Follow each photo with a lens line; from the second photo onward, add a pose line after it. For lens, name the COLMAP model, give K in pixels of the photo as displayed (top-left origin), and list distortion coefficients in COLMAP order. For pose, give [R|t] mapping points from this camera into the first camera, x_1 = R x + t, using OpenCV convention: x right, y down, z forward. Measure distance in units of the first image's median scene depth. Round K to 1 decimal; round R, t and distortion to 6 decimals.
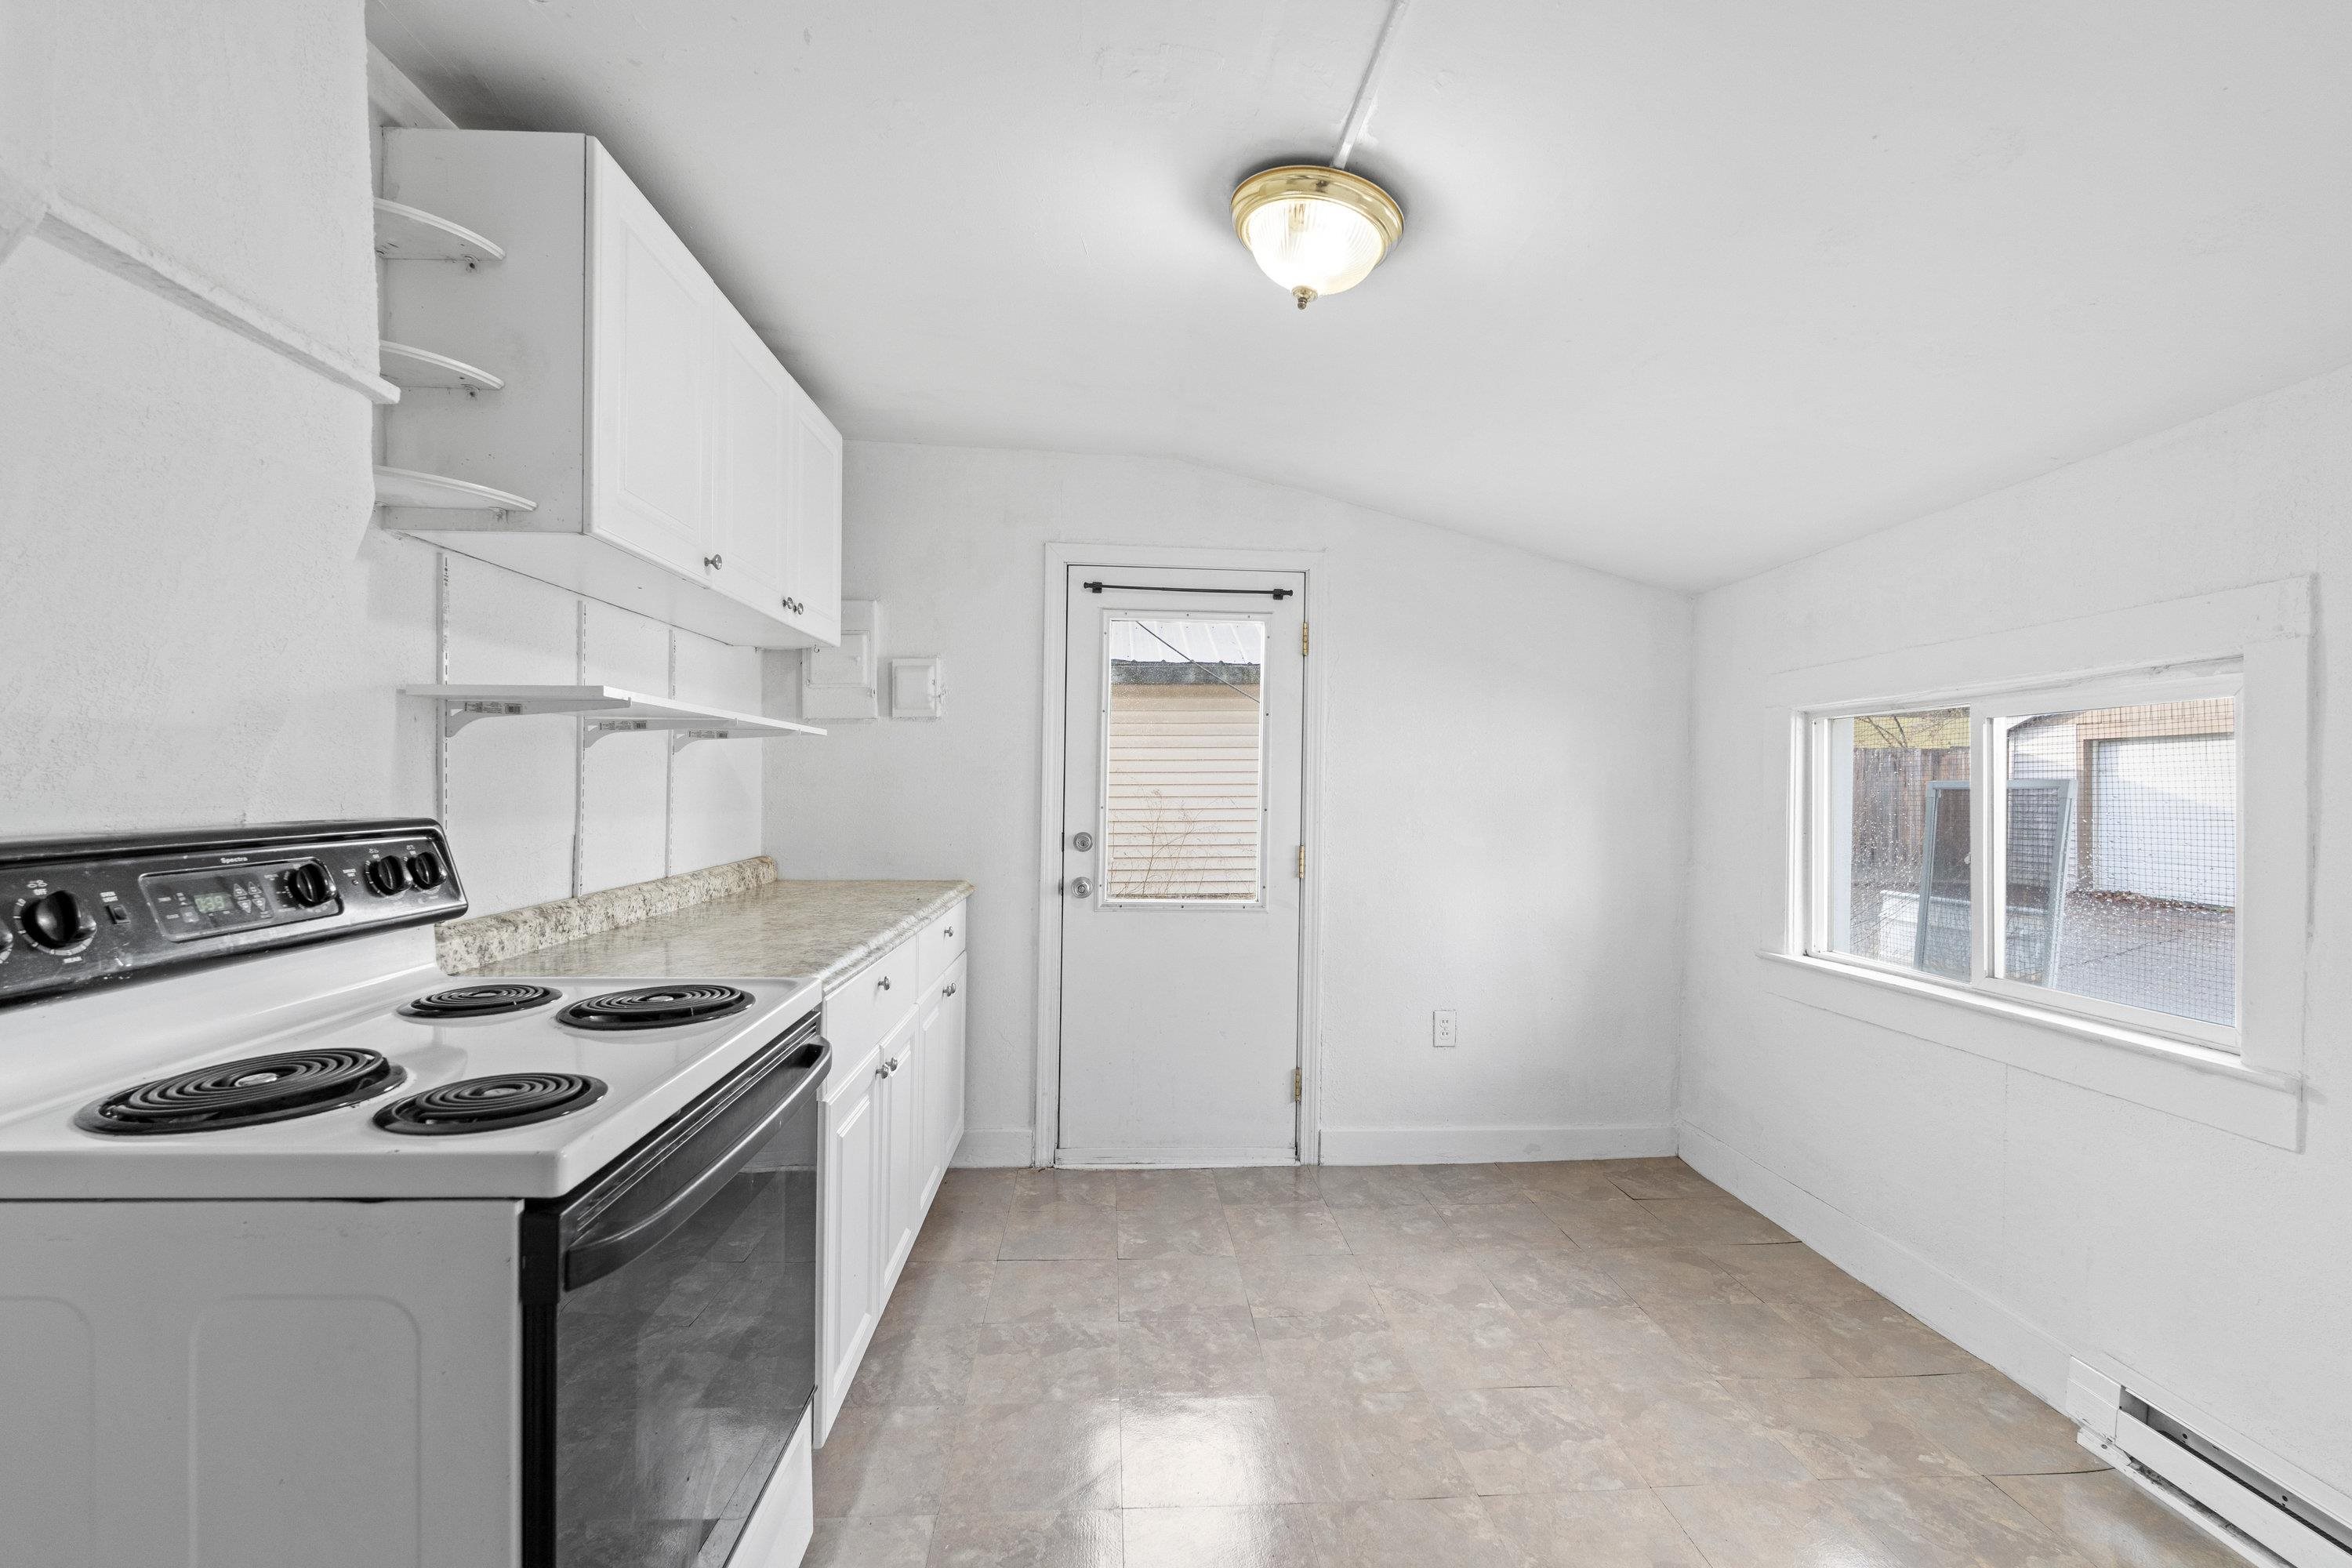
lens RADIAL K [[1031.1, 0, 1186.4], [0, 1031.1, 779.5], [0, 0, 1]] dist [-0.002443, 0.001269]
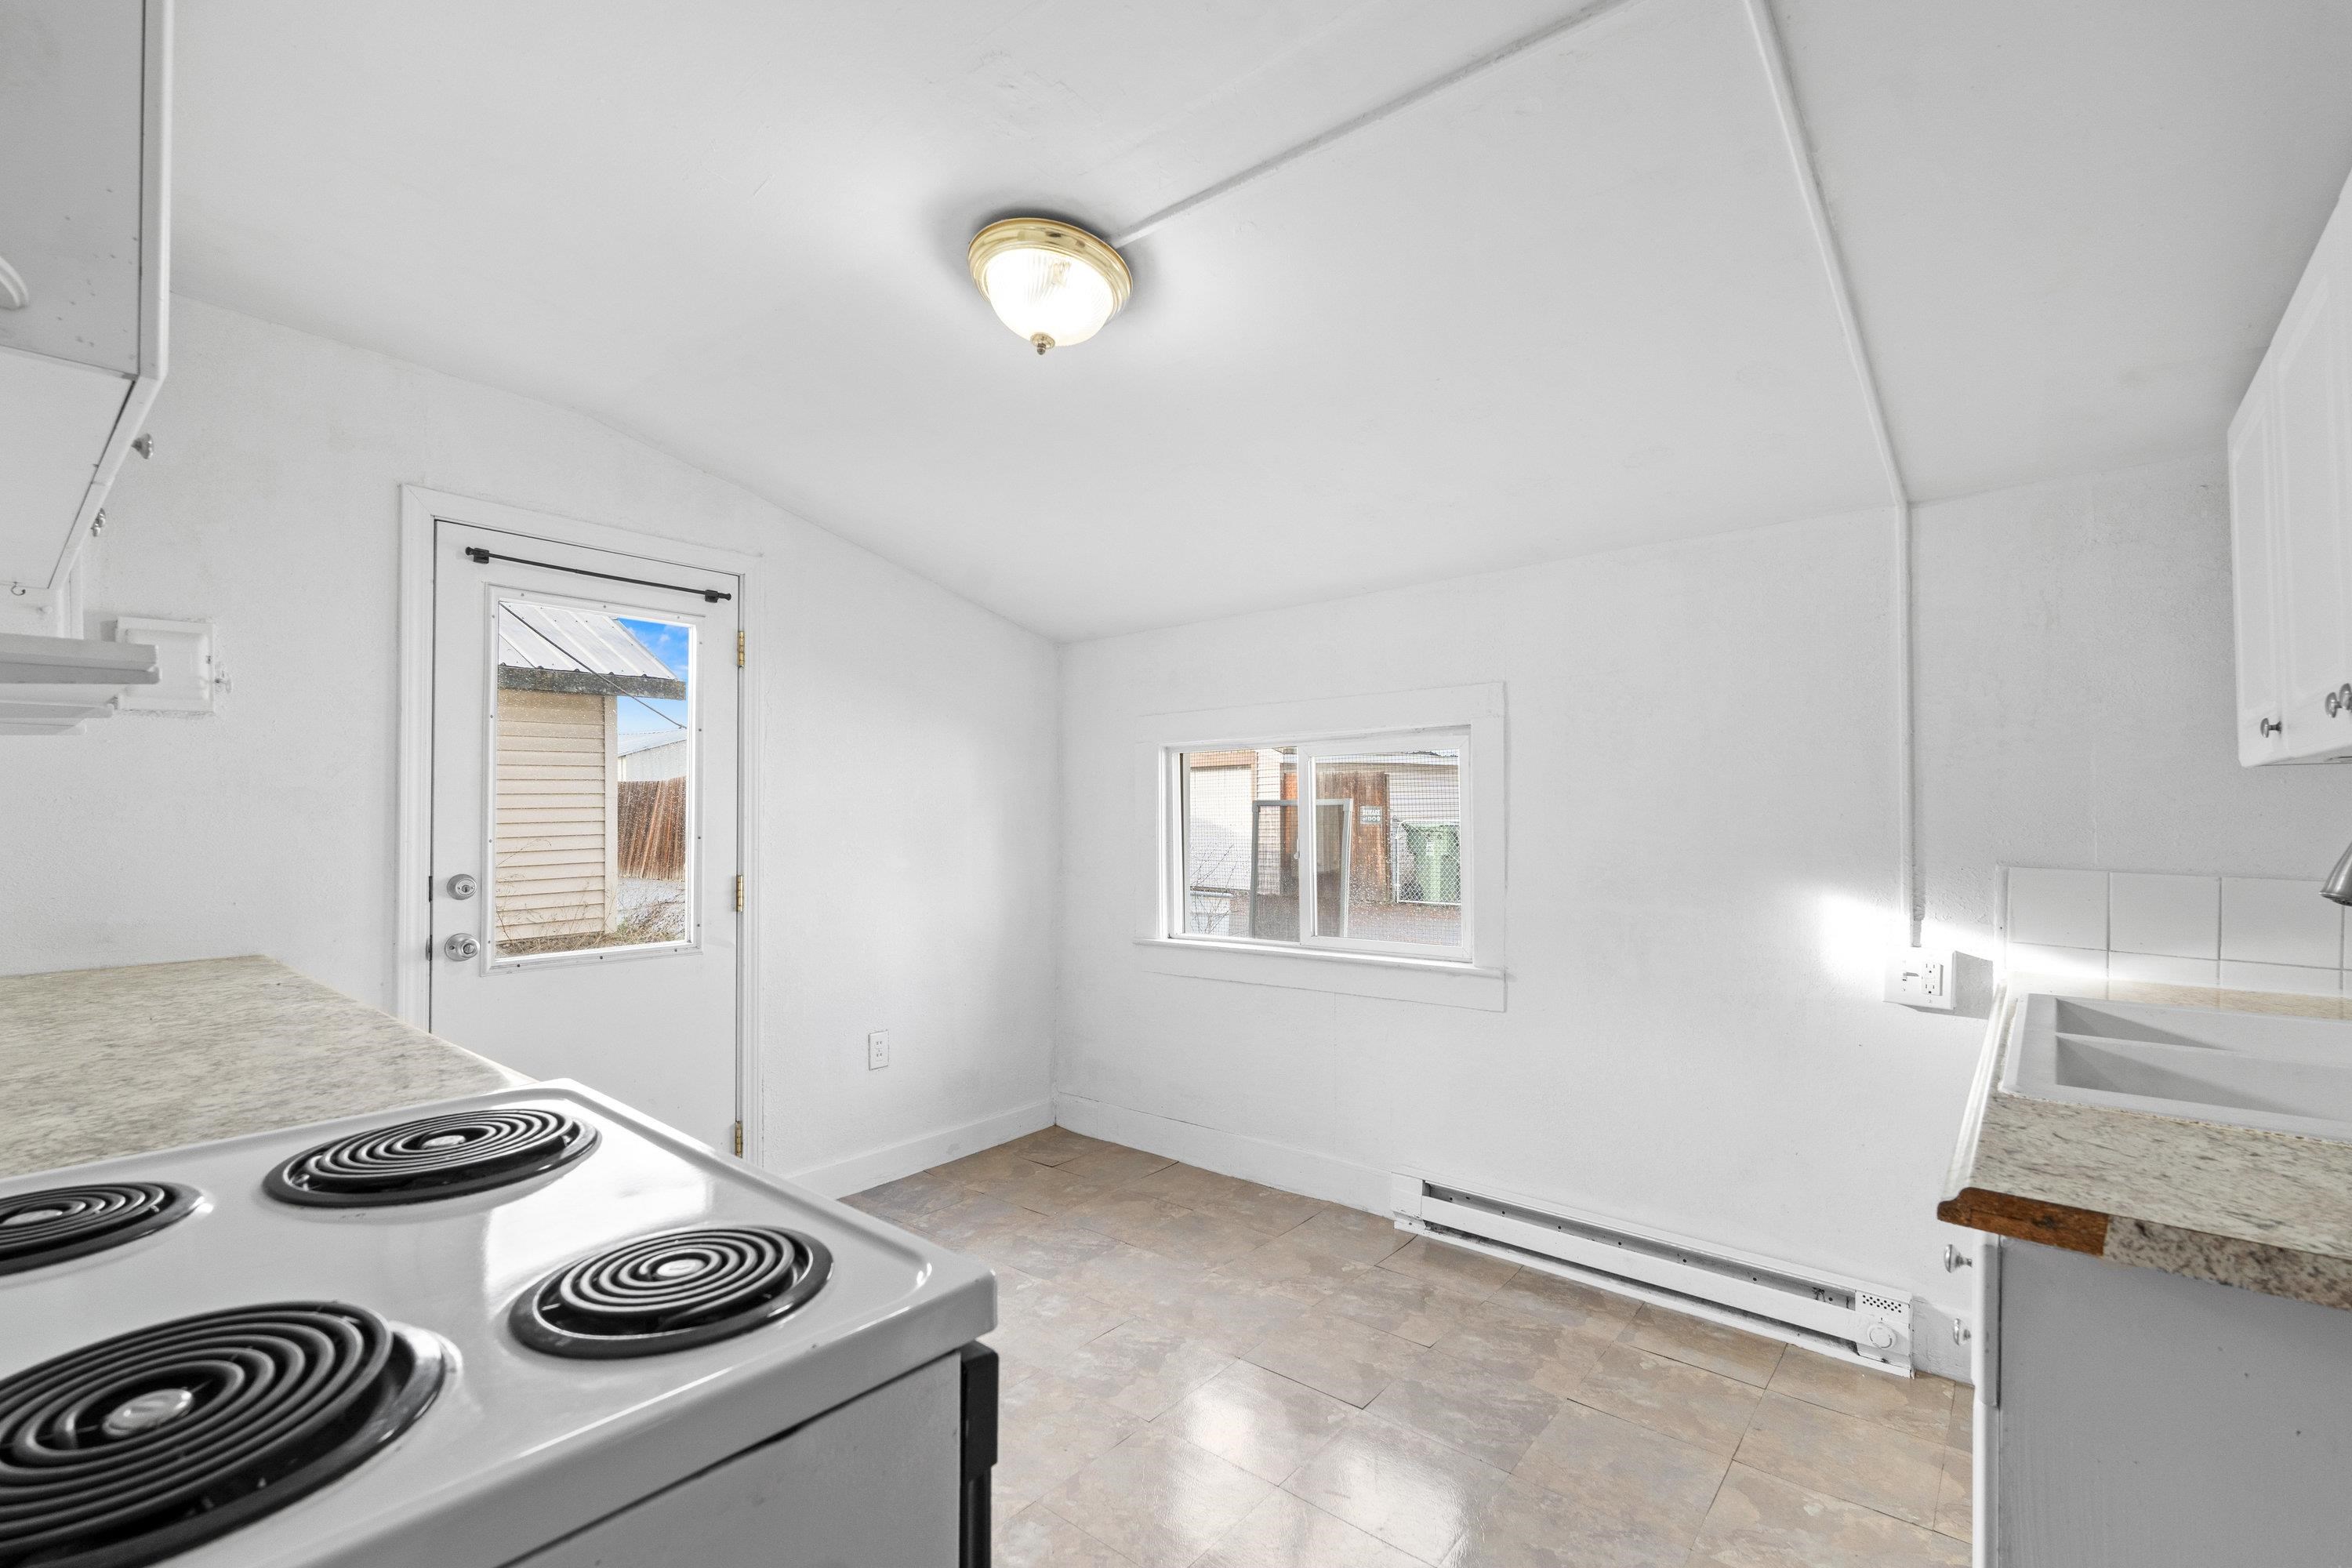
lens RADIAL K [[1031.1, 0, 1187.9], [0, 1031.1, 791.0], [0, 0, 1]] dist [-0.002443, 0.001269]
pose [[0.692432, 0.002257, 0.721480, -0.306826], [0.006190, 0.999940, -0.009069, -0.000047], [-0.721456, 0.010745, 0.692376, 0.096196]]
